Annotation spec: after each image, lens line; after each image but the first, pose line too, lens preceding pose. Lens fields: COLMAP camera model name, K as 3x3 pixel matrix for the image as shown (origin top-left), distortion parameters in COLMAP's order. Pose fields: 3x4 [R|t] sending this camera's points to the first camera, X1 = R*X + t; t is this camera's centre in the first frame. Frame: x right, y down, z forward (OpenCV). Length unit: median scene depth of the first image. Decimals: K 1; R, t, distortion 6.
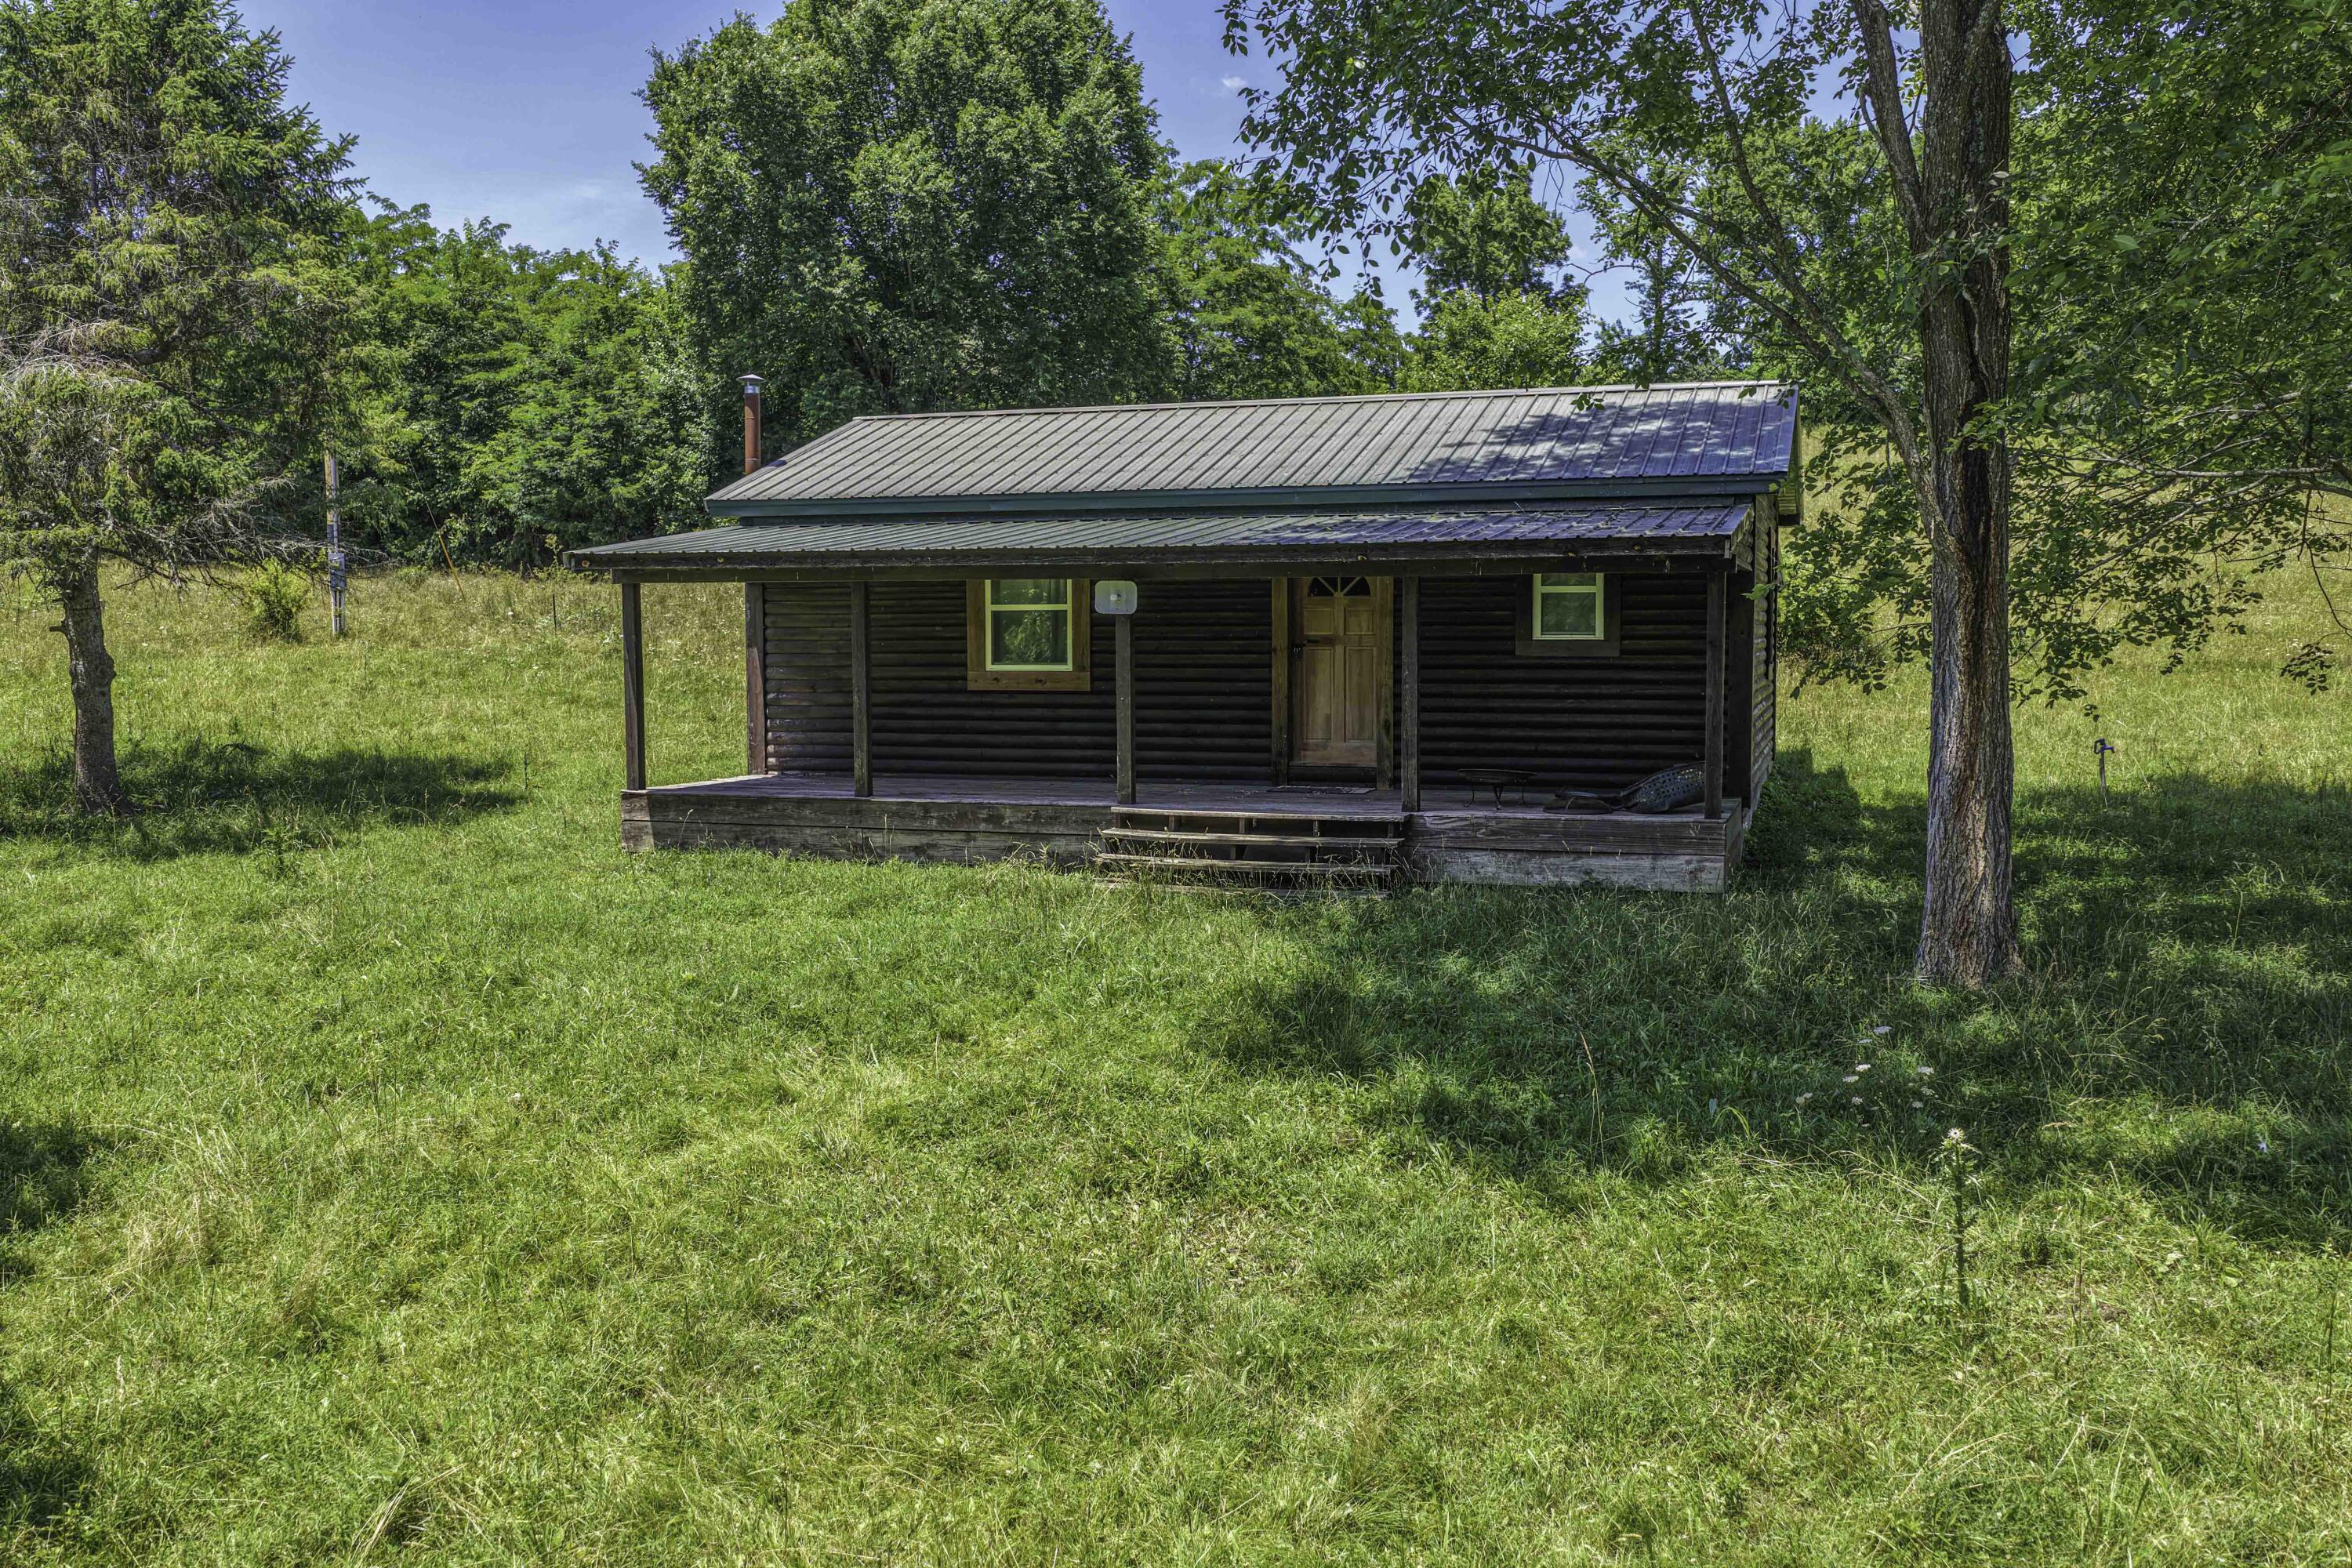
lens RADIAL K [[1950.9, 0, 1176.0], [0, 1950.9, 784.0], [0, 0, 1]] dist [-0.015301, 0.042465]
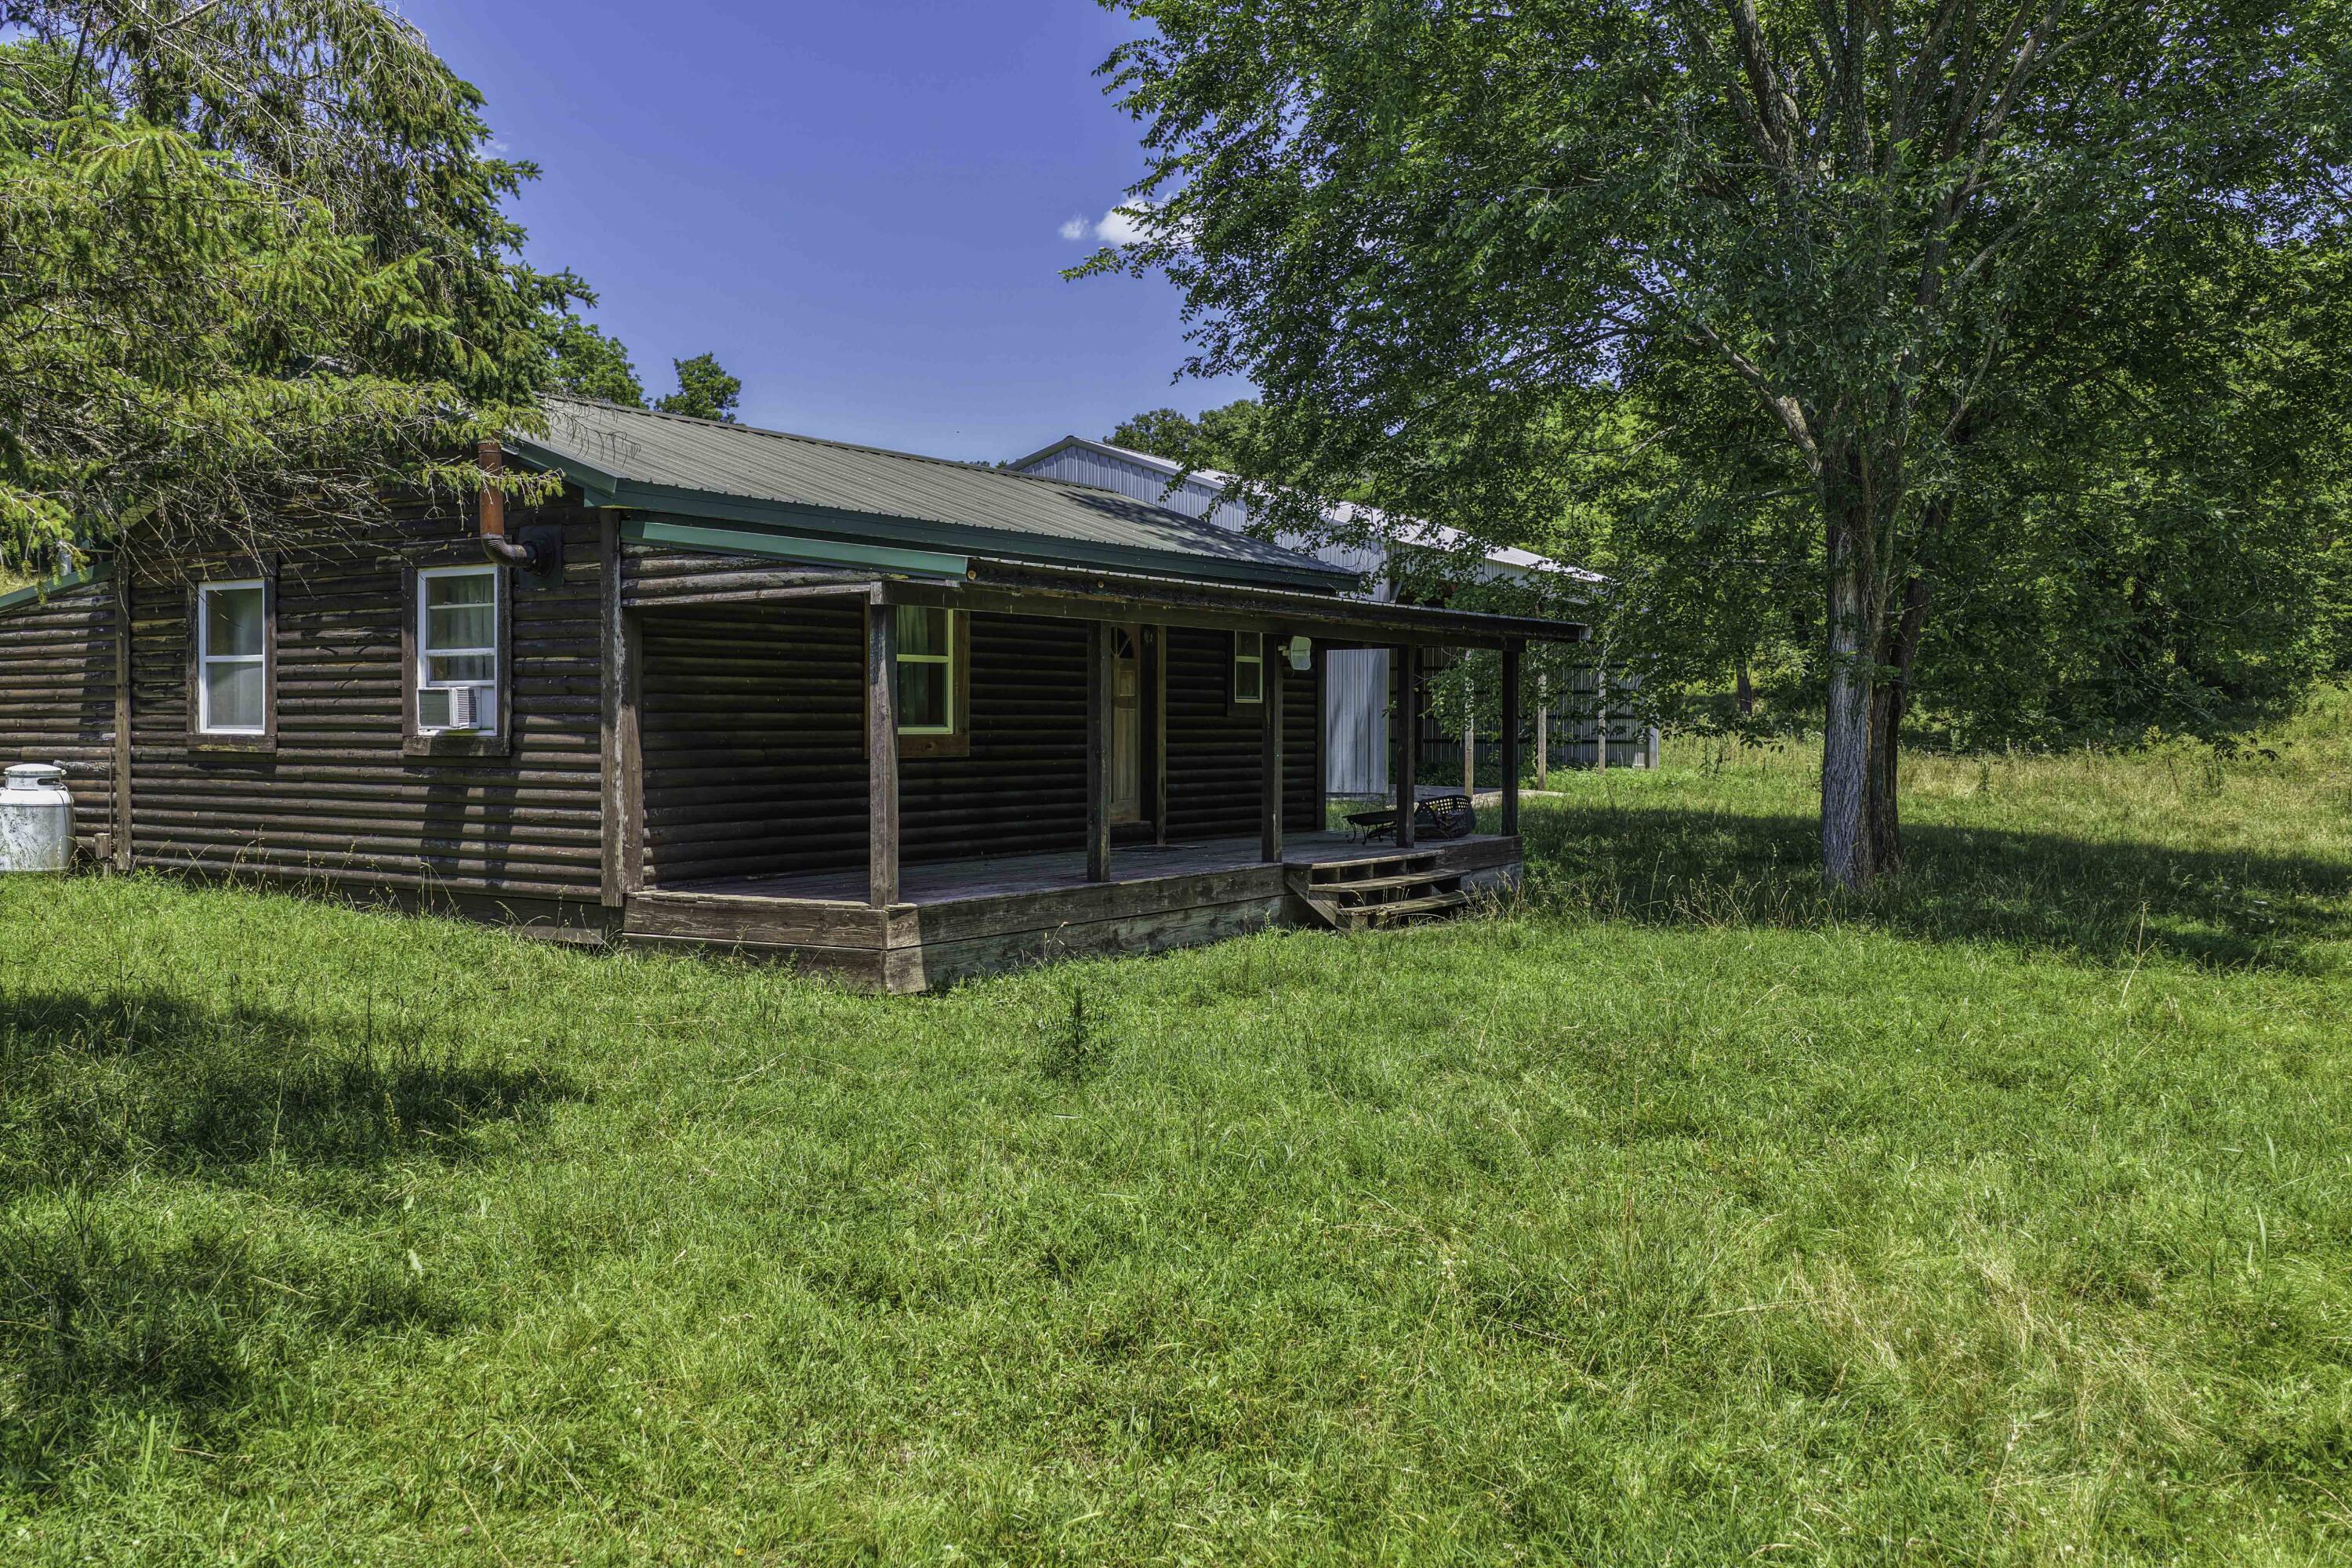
lens RADIAL K [[1950.9, 0, 1176.0], [0, 1950.9, 784.0], [0, 0, 1]] dist [-0.015301, 0.042465]
pose [[0.284756, -0.021320, 0.958363, -0.891302], [0.088169, 0.996097, -0.004038, -0.026514], [-0.954537, 0.085648, 0.285525, 0.717694]]
